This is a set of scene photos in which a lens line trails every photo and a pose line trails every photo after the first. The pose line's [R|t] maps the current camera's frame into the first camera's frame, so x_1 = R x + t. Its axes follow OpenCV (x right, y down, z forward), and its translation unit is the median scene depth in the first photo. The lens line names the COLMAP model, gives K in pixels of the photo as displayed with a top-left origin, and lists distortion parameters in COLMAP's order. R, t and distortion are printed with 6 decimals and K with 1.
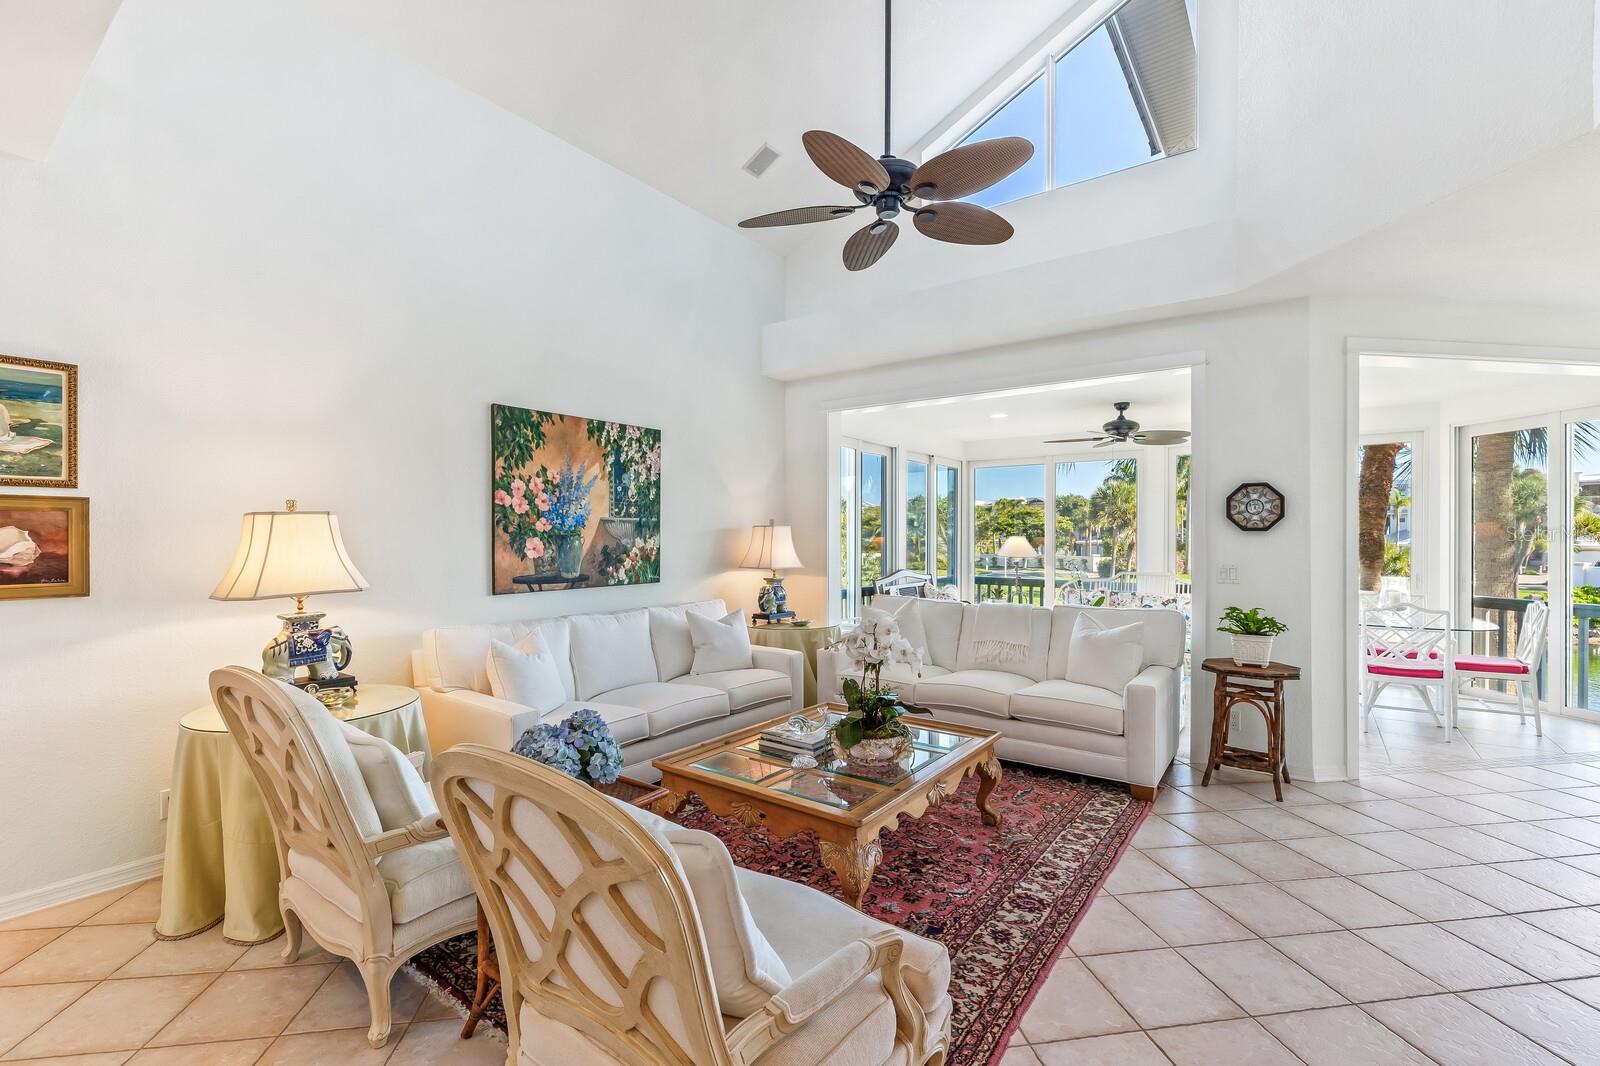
lens RADIAL K [[688.1, 0, 809.5], [0, 688.1, 538.6], [0, 0, 1]] dist [-0.010345, 0.000140]
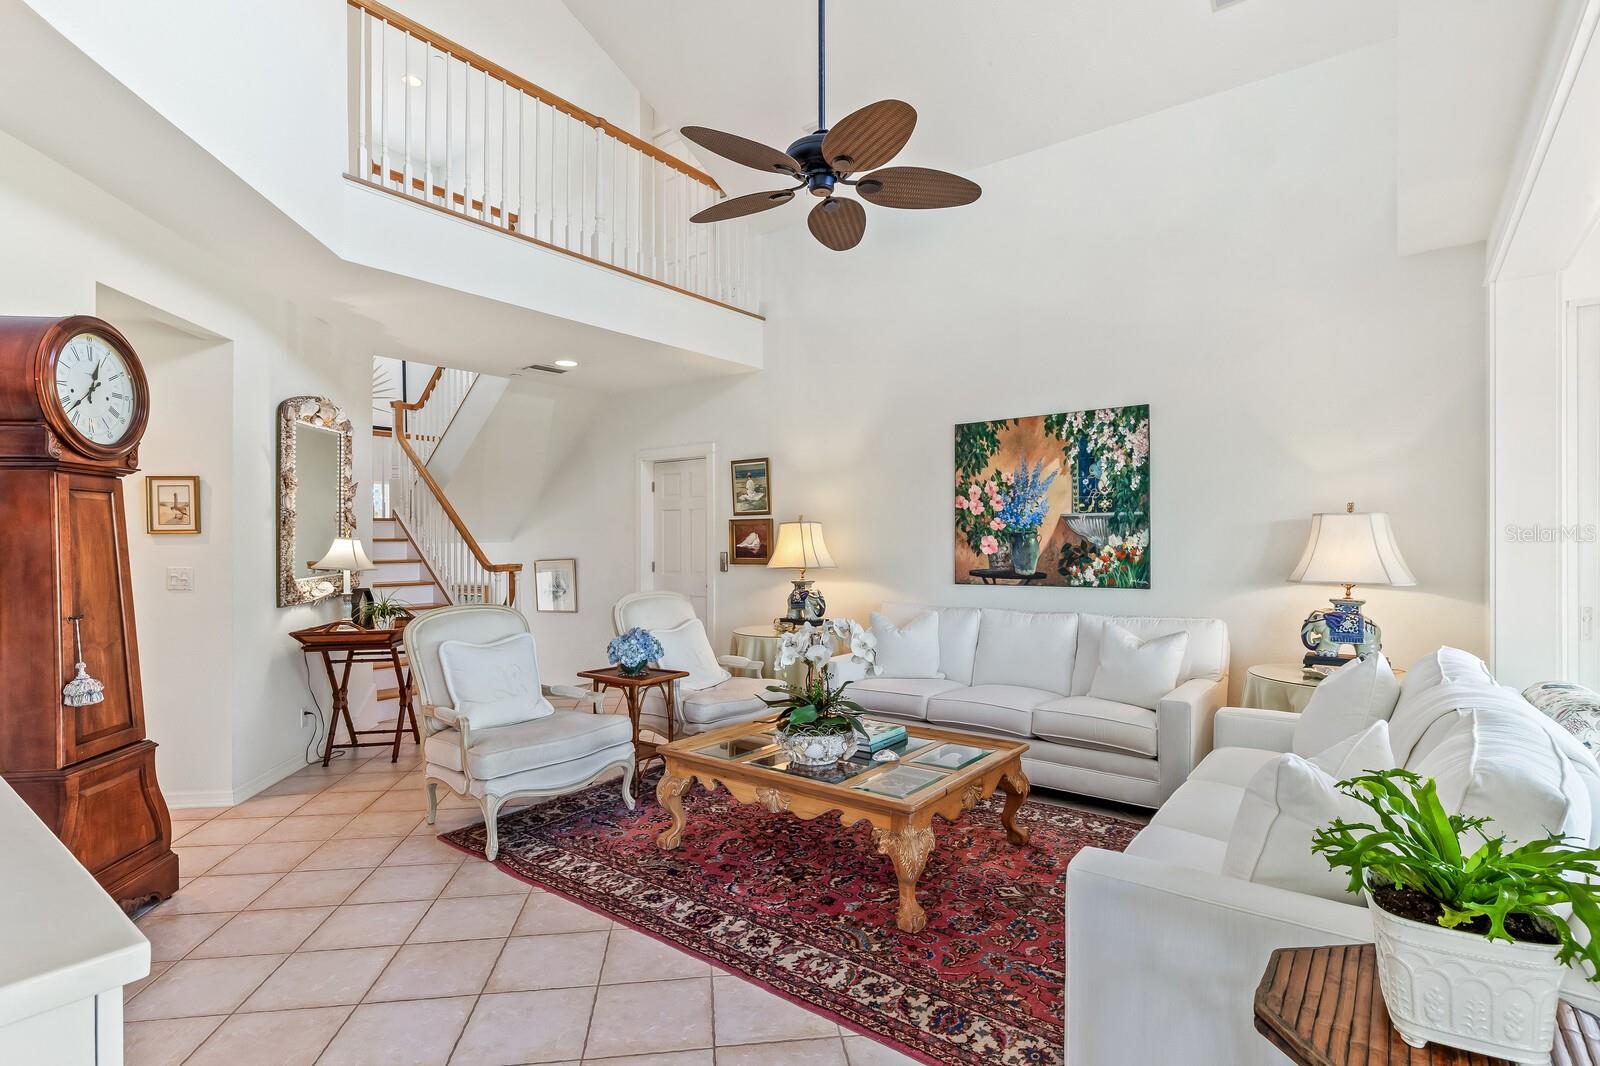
lens RADIAL K [[778.3, 0, 803.8], [0, 778.3, 543.3], [0, 0, 1]] dist [-0.001829, 0.000075]
pose [[-0.018600, 0.000509, -0.999827, 0.824893], [0.000622, 1.000000, 0.000498, 0.009457], [0.999827, -0.000613, -0.018600, 0.690142]]
